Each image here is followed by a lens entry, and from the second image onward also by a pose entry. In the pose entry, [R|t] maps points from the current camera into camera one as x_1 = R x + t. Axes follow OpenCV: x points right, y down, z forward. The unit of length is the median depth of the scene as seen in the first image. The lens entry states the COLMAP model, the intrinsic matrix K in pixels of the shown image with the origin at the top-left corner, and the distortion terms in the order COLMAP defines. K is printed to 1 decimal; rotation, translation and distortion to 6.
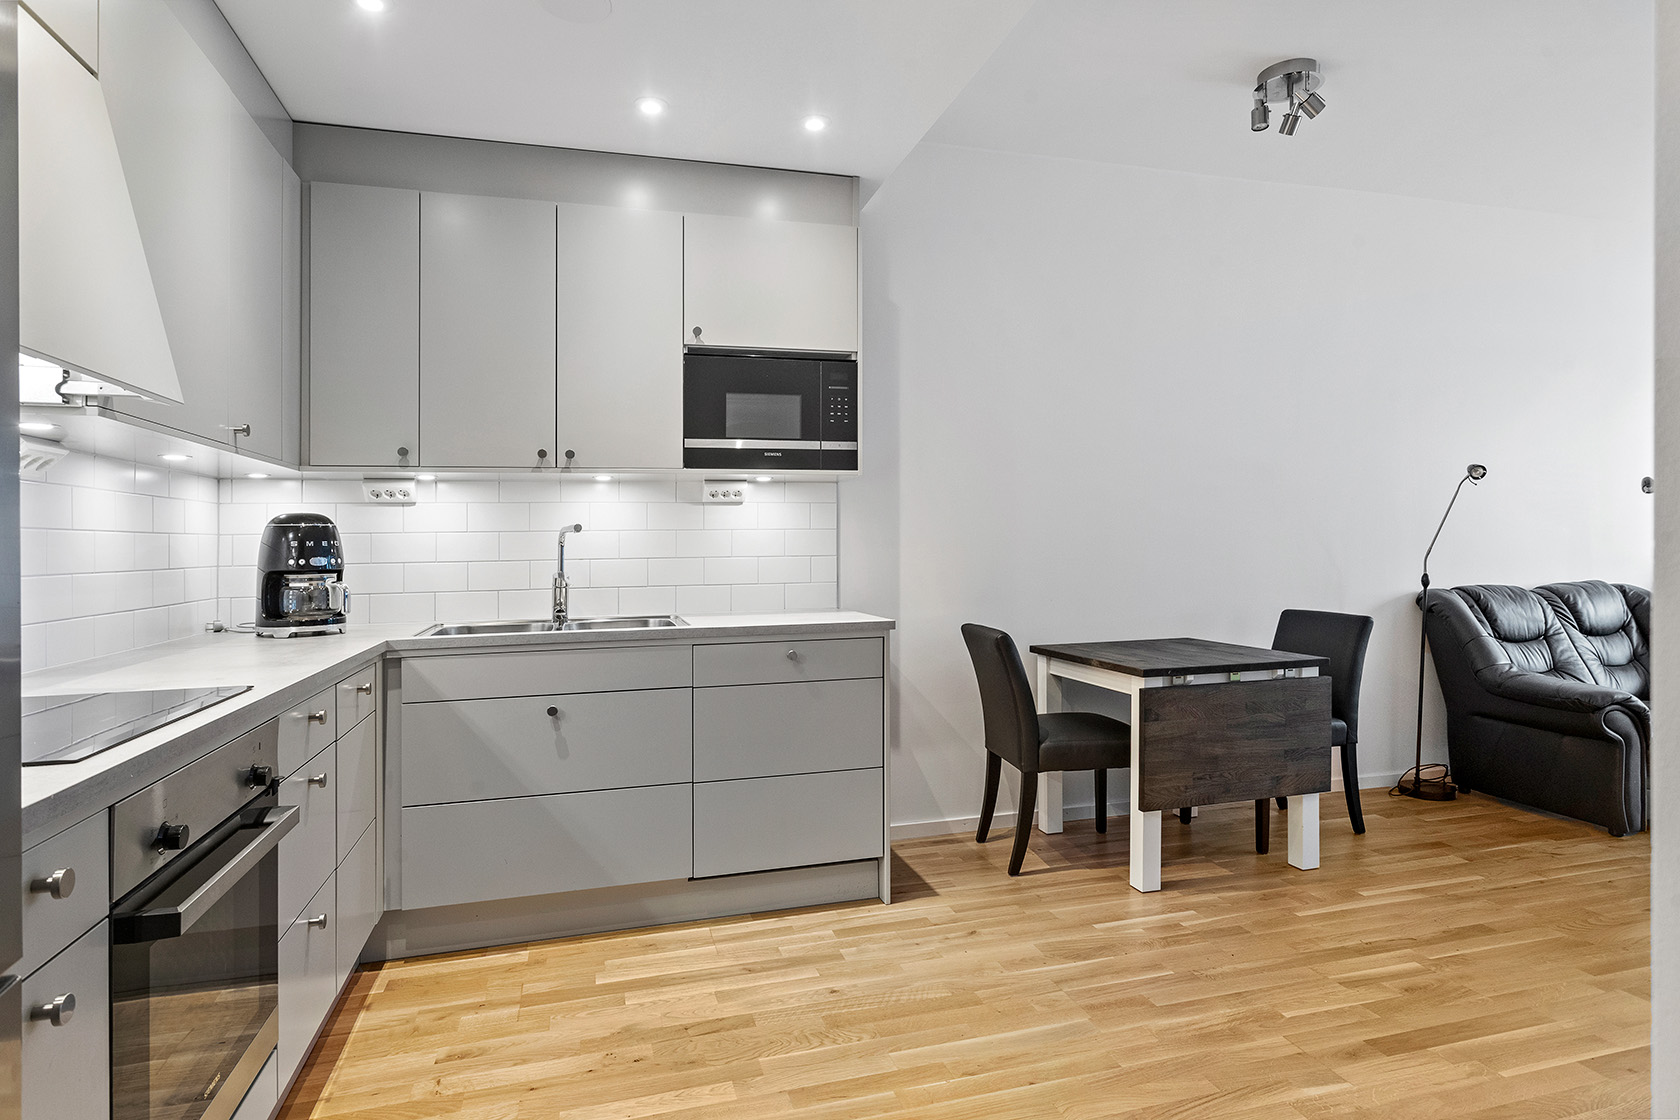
lens RADIAL K [[894.9, 0, 831.0], [0, 894.9, 546.3], [0, 0, 1]] dist [0.001111, 0.001597]
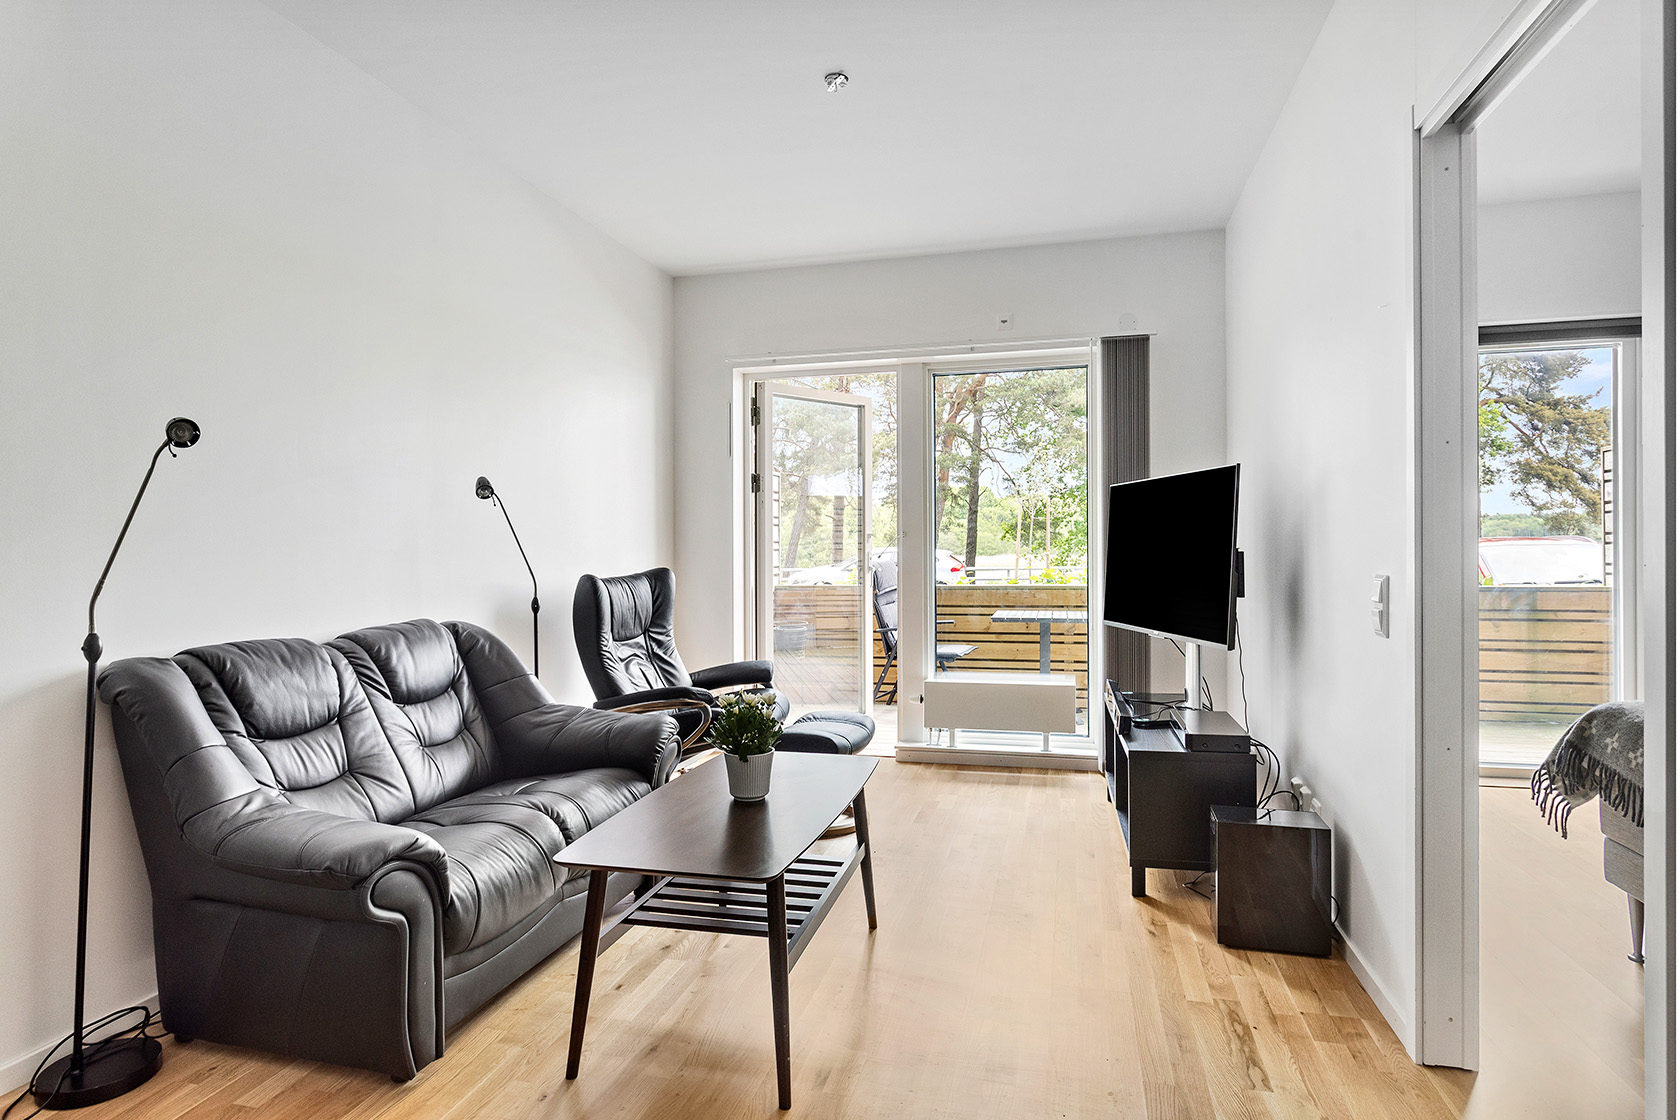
lens RADIAL K [[894.9, 0, 835.4], [0, 894.9, 551.9], [0, 0, 1]] dist [0.001111, 0.001597]
pose [[0.497129, 0.002481, 0.867673, 0.427707], [0.005534, 0.999967, -0.006030, -0.009133], [-0.867659, 0.007799, 0.497099, 0.390518]]
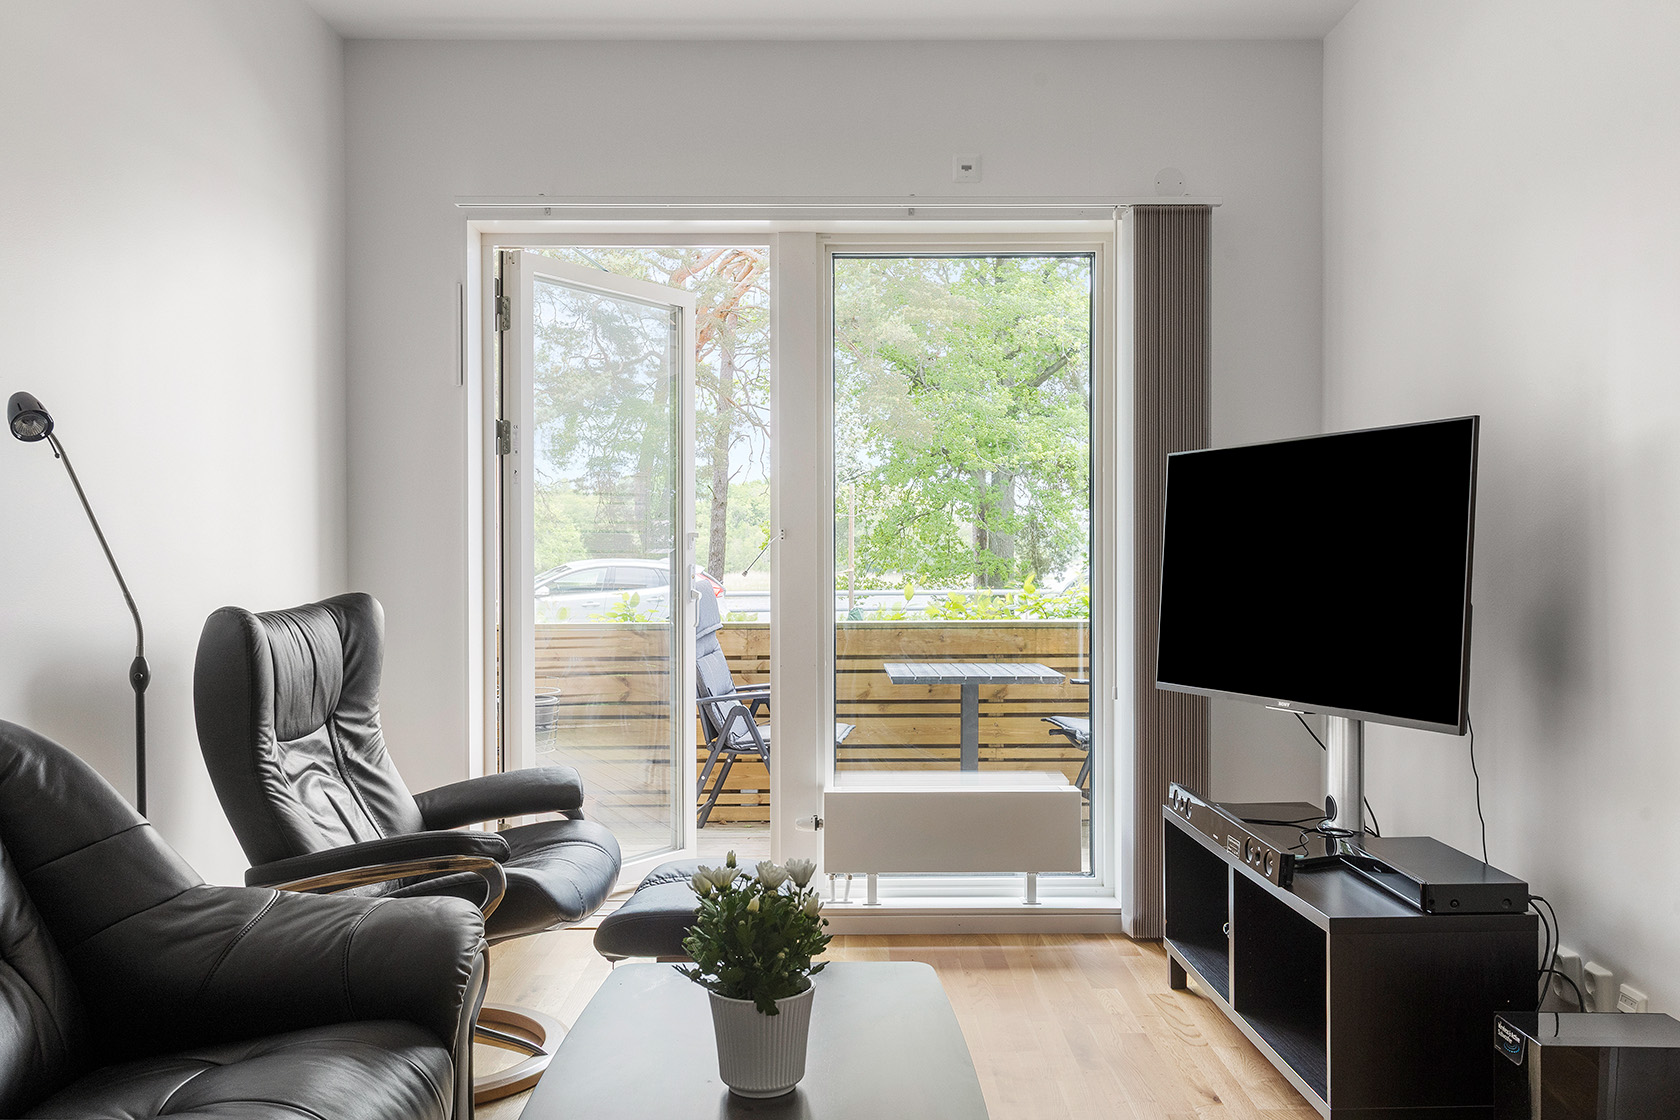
lens RADIAL K [[1401.1, 0, 843.2], [0, 1401.1, 568.9], [0, 0, 1]] dist [0.012567, 0.026222]
pose [[0.257538, 0.002788, 0.966264, 0.499372], [0.002591, 0.999990, -0.003576, -0.008439], [-0.966265, 0.003425, 0.257529, 0.594751]]
